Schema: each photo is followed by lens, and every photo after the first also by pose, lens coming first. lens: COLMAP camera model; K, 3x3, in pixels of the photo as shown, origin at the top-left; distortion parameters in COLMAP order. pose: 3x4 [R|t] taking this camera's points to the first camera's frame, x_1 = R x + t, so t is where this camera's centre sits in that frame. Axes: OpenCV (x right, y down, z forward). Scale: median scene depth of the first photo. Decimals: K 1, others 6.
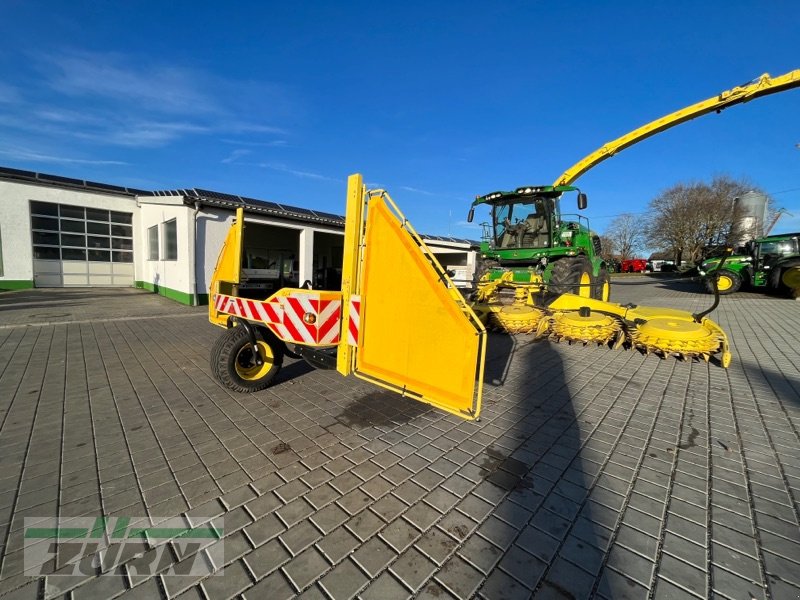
lens RADIAL K [[317.2, 0, 399.6], [0, 317.2, 287.8], [0, 0, 1]] dist [-0.001076, -0.000033]
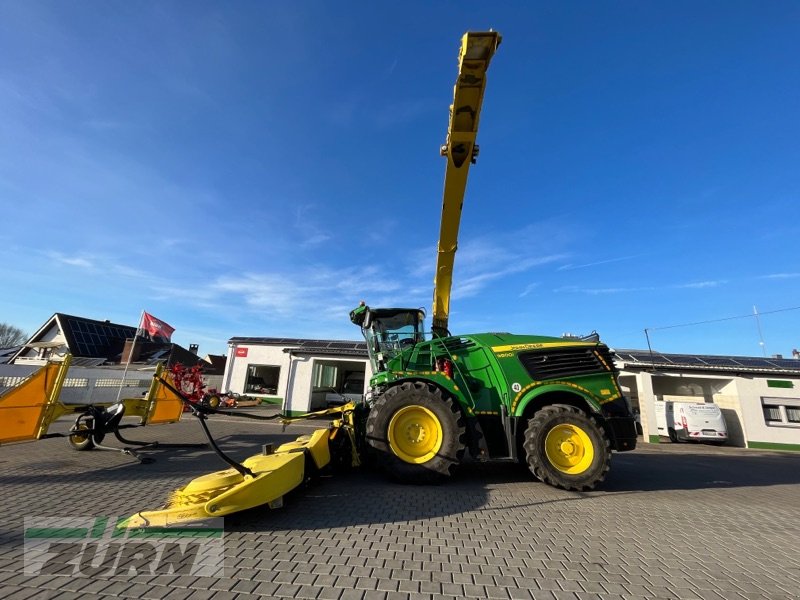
lens RADIAL K [[322.3, 0, 398.4], [0, 322.3, 300.4], [0, 0, 1]] dist [-0.001671, 0.000101]
pose [[0.627815, -0.201706, -0.751773, 1.028995], [-0.066521, 0.948401, -0.310016, -0.041352], [0.775515, 0.244641, 0.582003, 0.413261]]
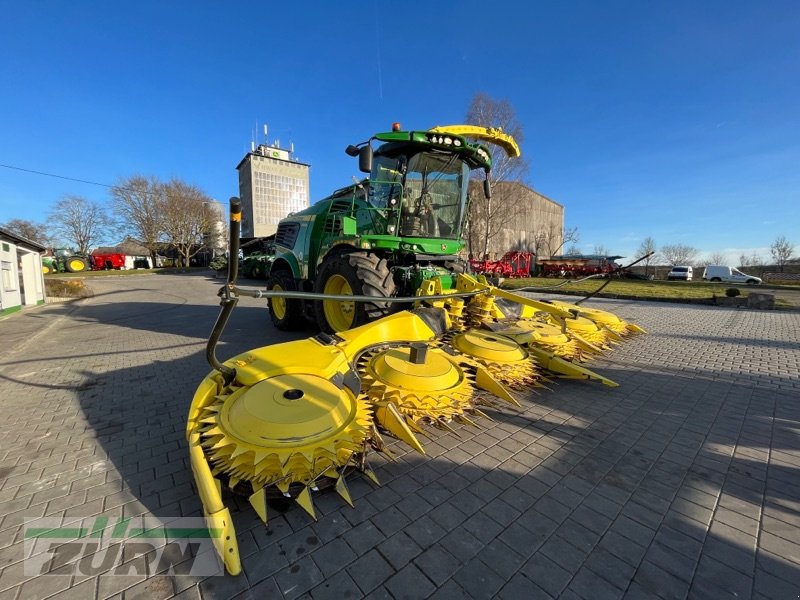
lens RADIAL K [[322.3, 0, 398.4], [0, 322.3, 300.4], [0, 0, 1]] dist [-0.001671, 0.000101]
pose [[0.101986, -0.115237, 0.988089, -0.272507], [0.064580, 0.991940, 0.109020, -0.066940], [-0.992687, 0.052693, 0.108606, 0.915873]]
